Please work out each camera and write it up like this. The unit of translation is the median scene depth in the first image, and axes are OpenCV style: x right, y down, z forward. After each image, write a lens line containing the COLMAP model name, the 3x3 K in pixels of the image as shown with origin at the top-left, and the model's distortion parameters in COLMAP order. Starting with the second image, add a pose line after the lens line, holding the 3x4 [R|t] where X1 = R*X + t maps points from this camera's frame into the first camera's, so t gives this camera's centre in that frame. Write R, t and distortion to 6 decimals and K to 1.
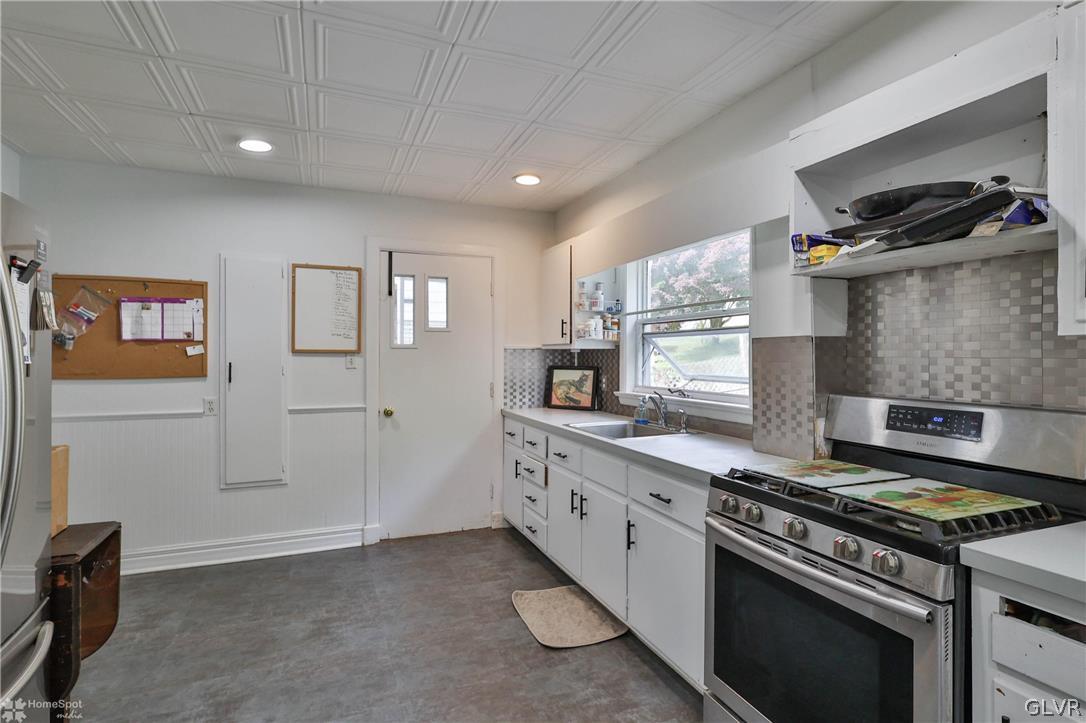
lens RADIAL K [[535.0, 0, 542.9], [0, 535.0, 359.0], [0, 0, 1]] dist [-0.000922, -0.000255]
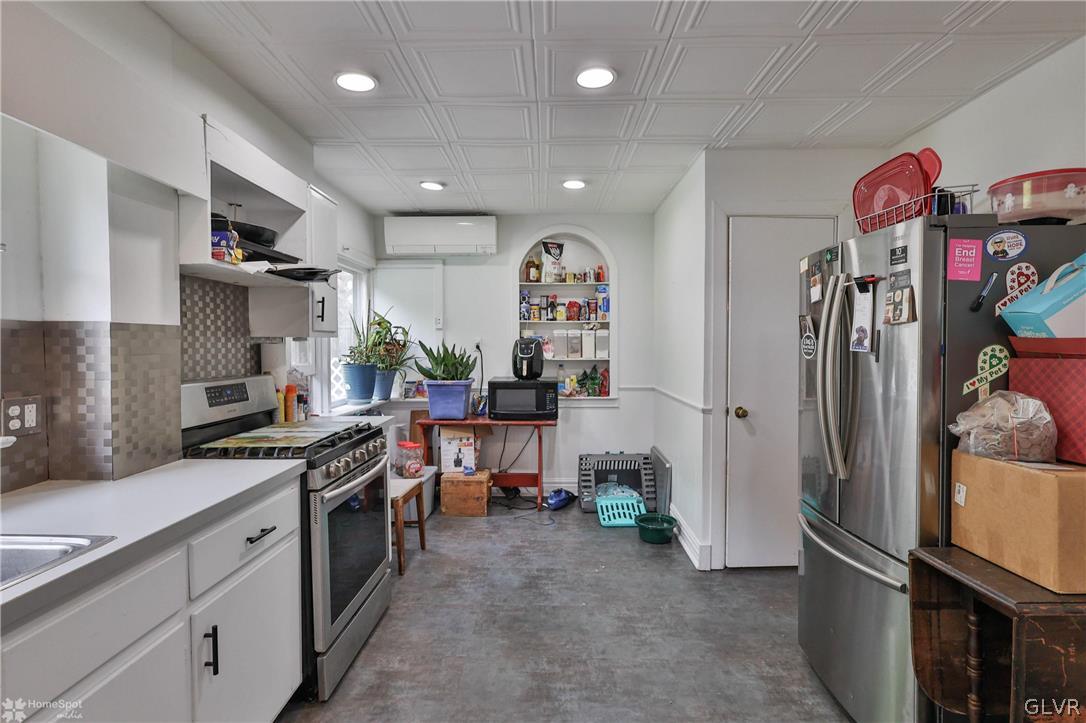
lens RADIAL K [[535.0, 0, 542.9], [0, 535.0, 359.0], [0, 0, 1]] dist [-0.000922, -0.000255]
pose [[-0.919830, -0.011981, 0.392133, -0.335603], [0.001215, 0.999442, 0.033386, -0.011222], [-0.392314, 0.031186, -0.919302, 1.156445]]
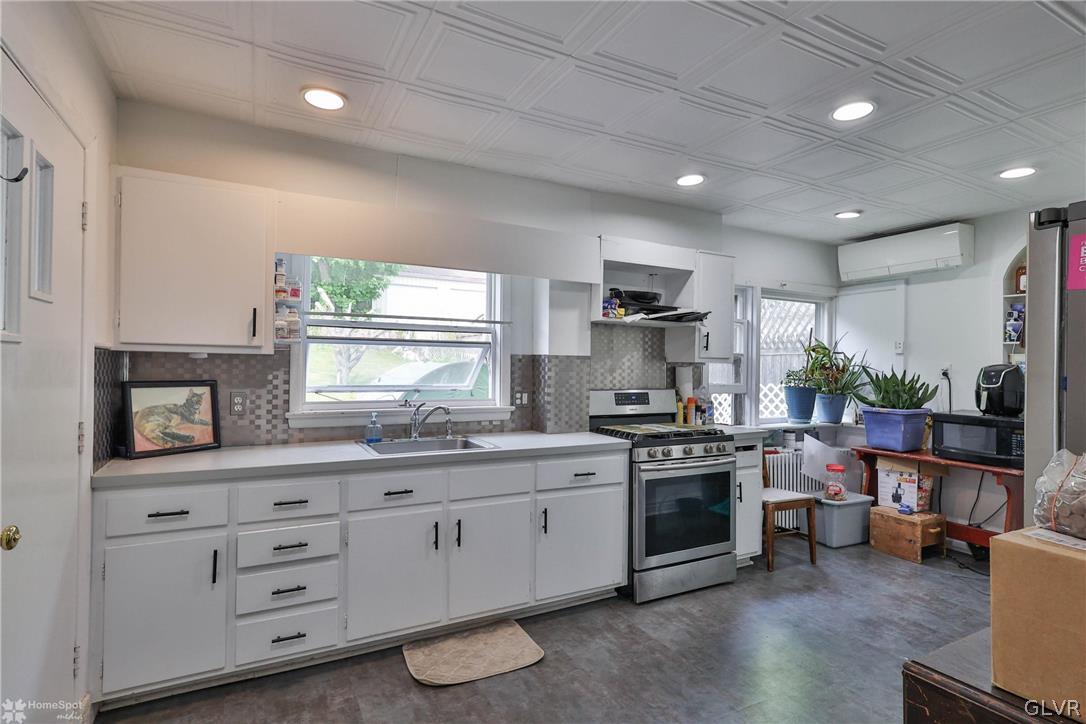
lens RADIAL K [[551.5, 0, 543.0], [0, 551.5, 362.0], [0, 0, 1]] dist [0.000364, 0.000087]
pose [[-0.097821, 0.001320, 0.995203, -0.869035], [-0.007668, 0.999968, -0.002080, -0.014406], [-0.995175, -0.007834, -0.097807, 0.936411]]
